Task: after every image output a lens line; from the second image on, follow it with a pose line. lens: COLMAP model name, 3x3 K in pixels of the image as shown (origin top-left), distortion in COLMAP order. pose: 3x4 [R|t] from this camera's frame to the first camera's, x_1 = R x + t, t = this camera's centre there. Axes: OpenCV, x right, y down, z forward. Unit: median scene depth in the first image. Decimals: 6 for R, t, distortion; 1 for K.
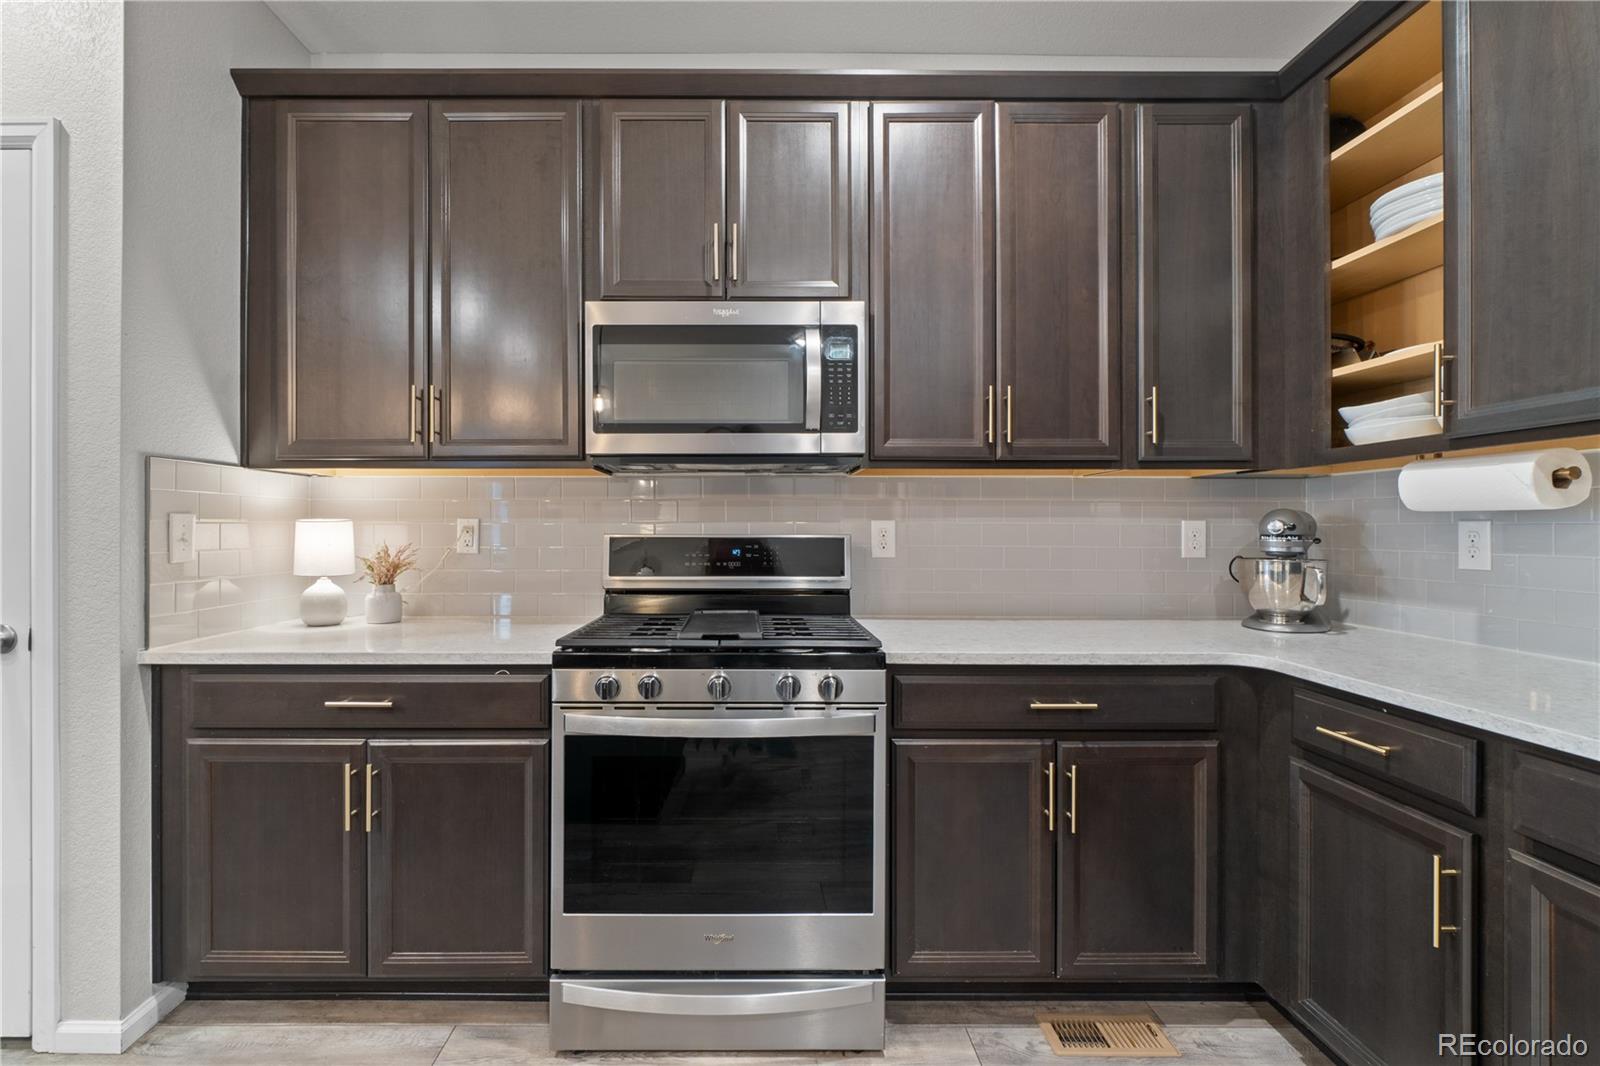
lens RADIAL K [[697.7, 0, 752.5], [0, 697.7, 526.0], [0, 0, 1]] dist [-0.004467, 0.000647]
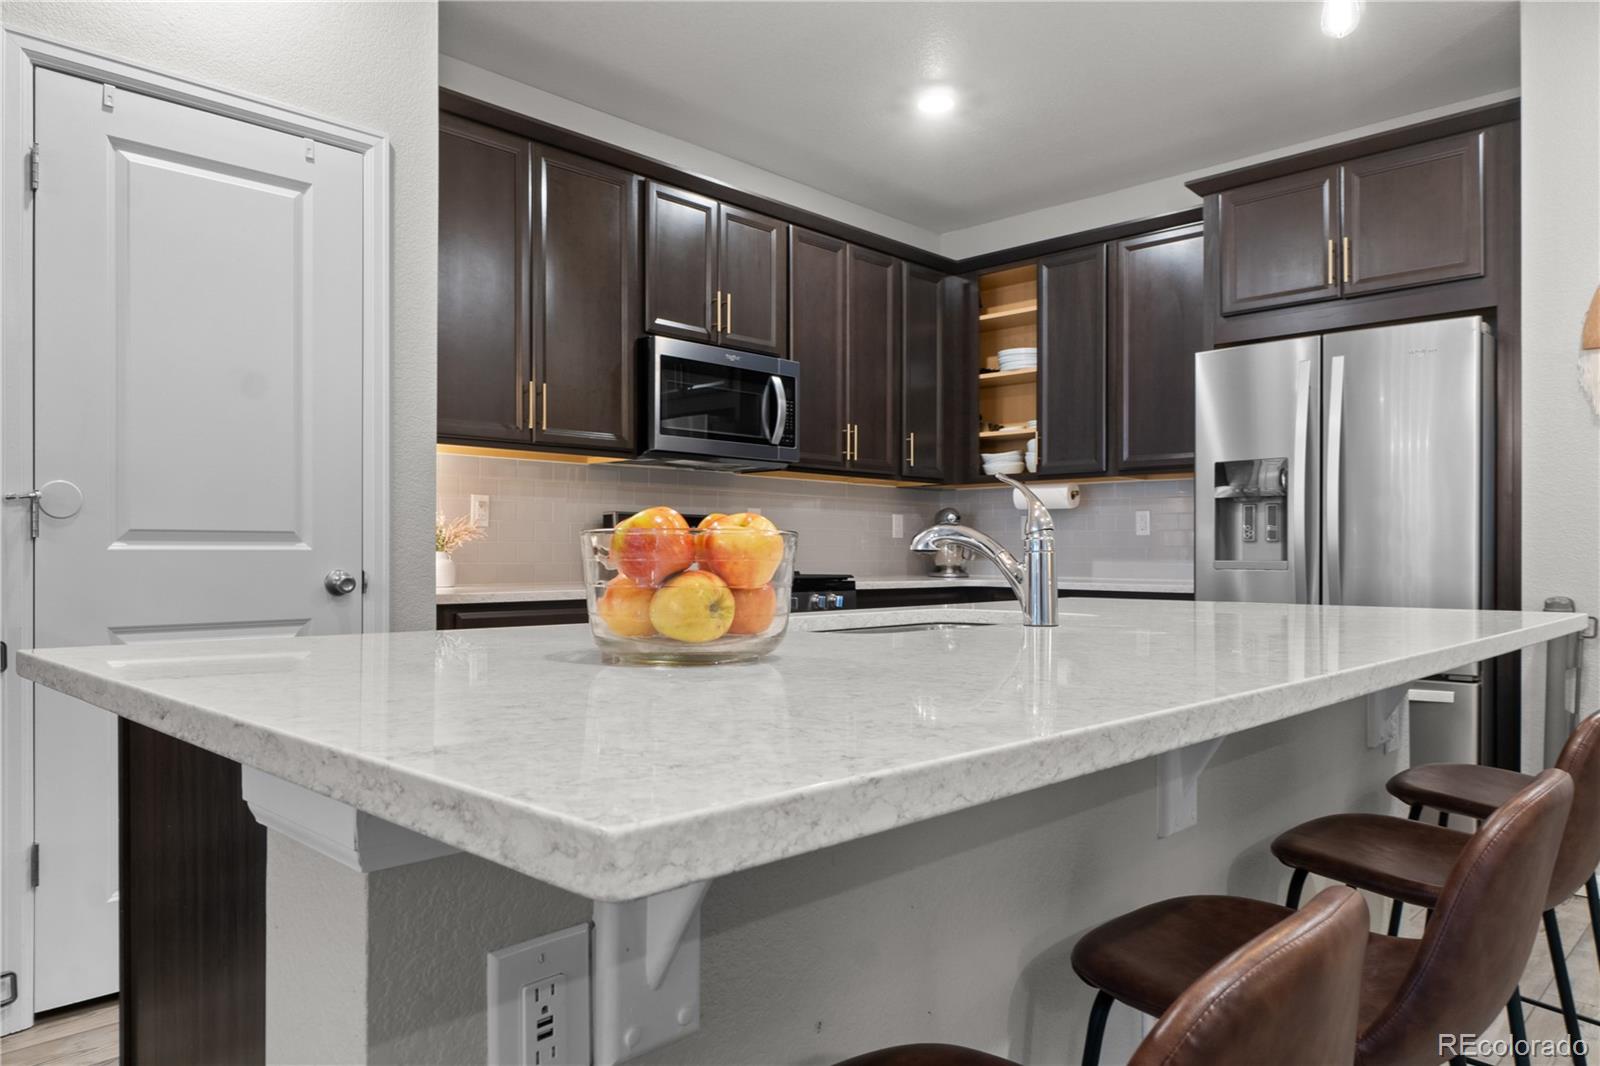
lens RADIAL K [[1073.2, 0, 803.1], [0, 1073.2, 553.6], [0, 0, 1]] dist [0.019355, -0.003754]
pose [[0.696494, 0.000347, 0.717563, -1.527996], [-0.008708, 0.999930, 0.007969, 0.078476], [-0.717510, -0.011799, 0.696448, -0.653746]]
